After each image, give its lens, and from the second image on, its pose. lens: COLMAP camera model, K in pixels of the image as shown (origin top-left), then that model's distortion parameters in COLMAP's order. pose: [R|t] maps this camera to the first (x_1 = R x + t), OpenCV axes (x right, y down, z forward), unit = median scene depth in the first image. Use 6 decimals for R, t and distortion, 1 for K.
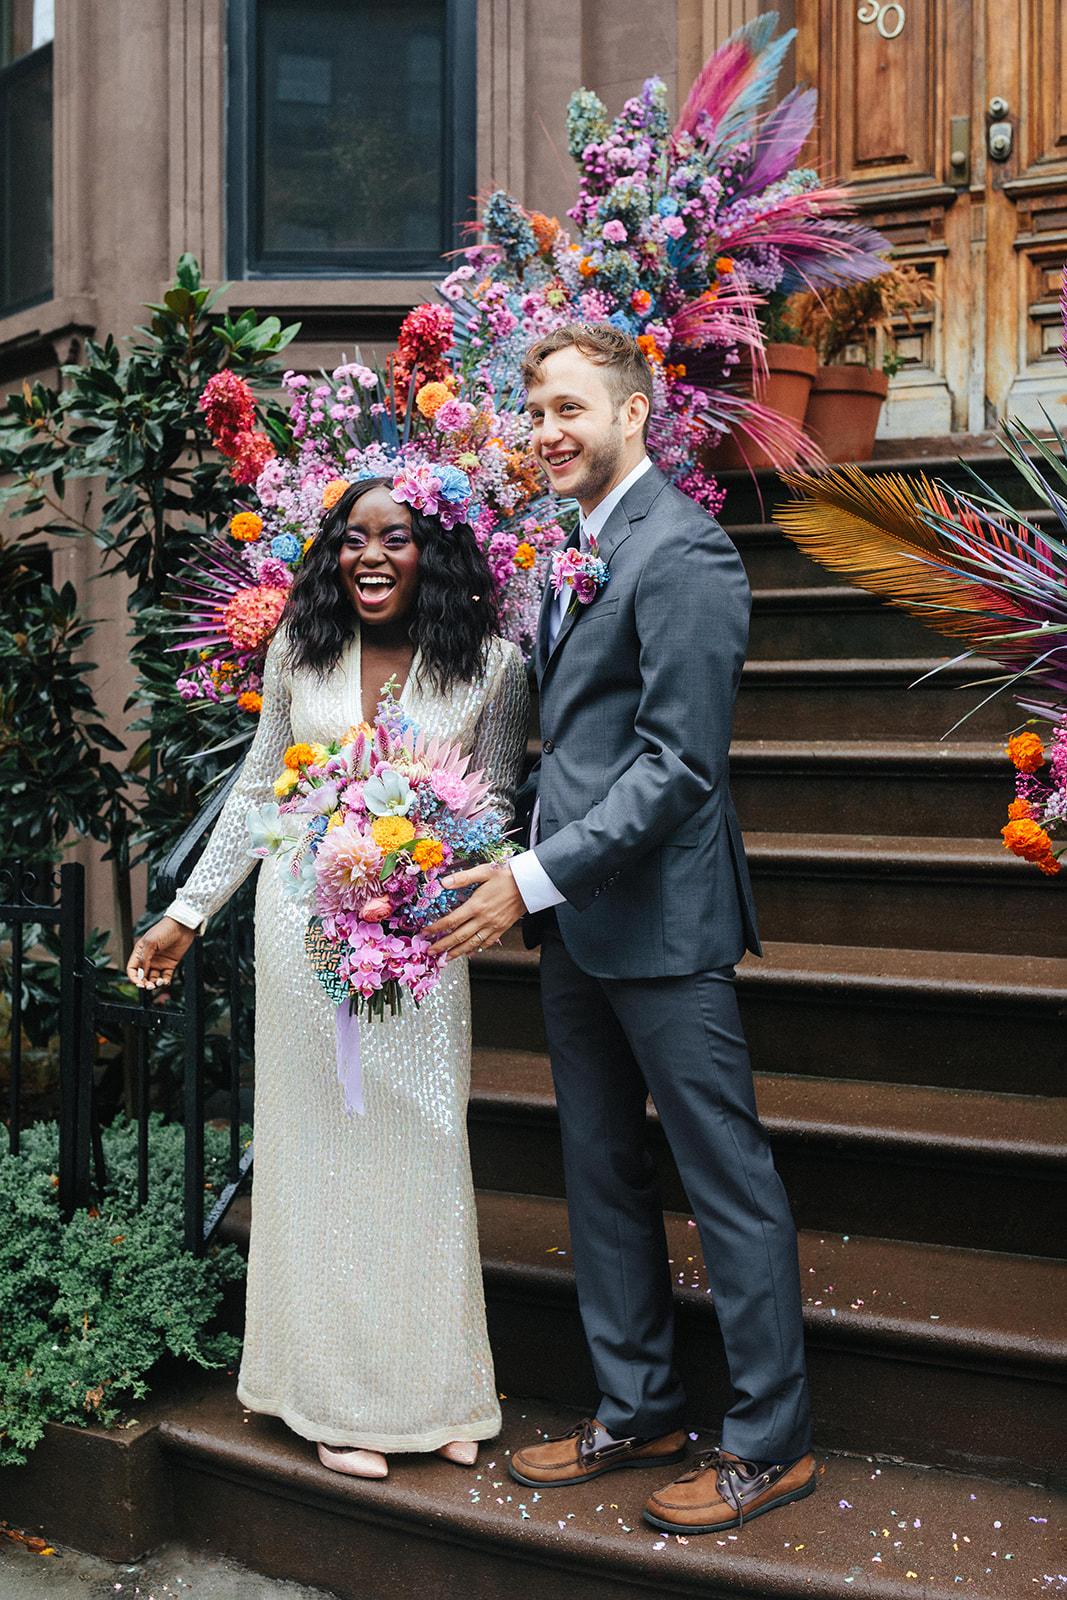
lens RADIAL K [[1647.4, 0, 524.2], [0, 1647.4, 751.4], [0, 0, 1]] dist [-0.004031, -0.010956]
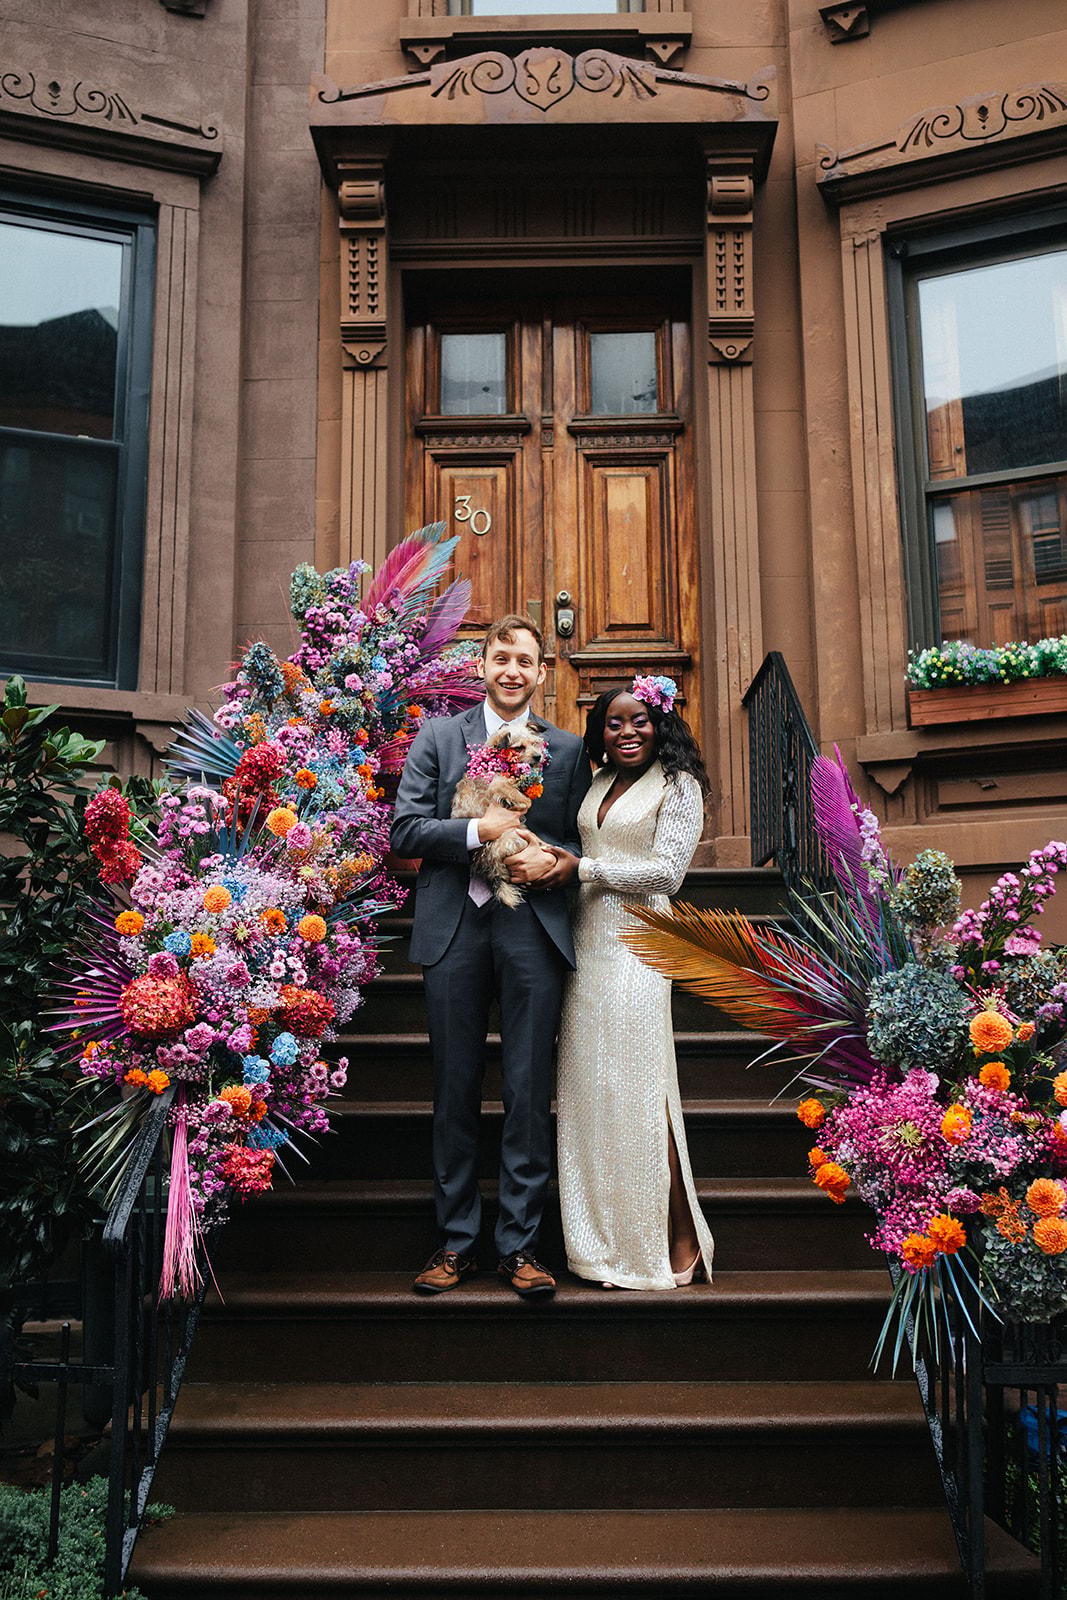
lens RADIAL K [[1517.5, 0, 543.0], [0, 1517.5, 795.1], [0, 0, 1]] dist [-0.008364, -0.013381]
pose [[0.924471, 0.059369, 0.376602, -0.225962], [0.015347, 0.981206, -0.192354, -0.011452], [-0.380944, 0.183605, 0.906185, -0.066854]]
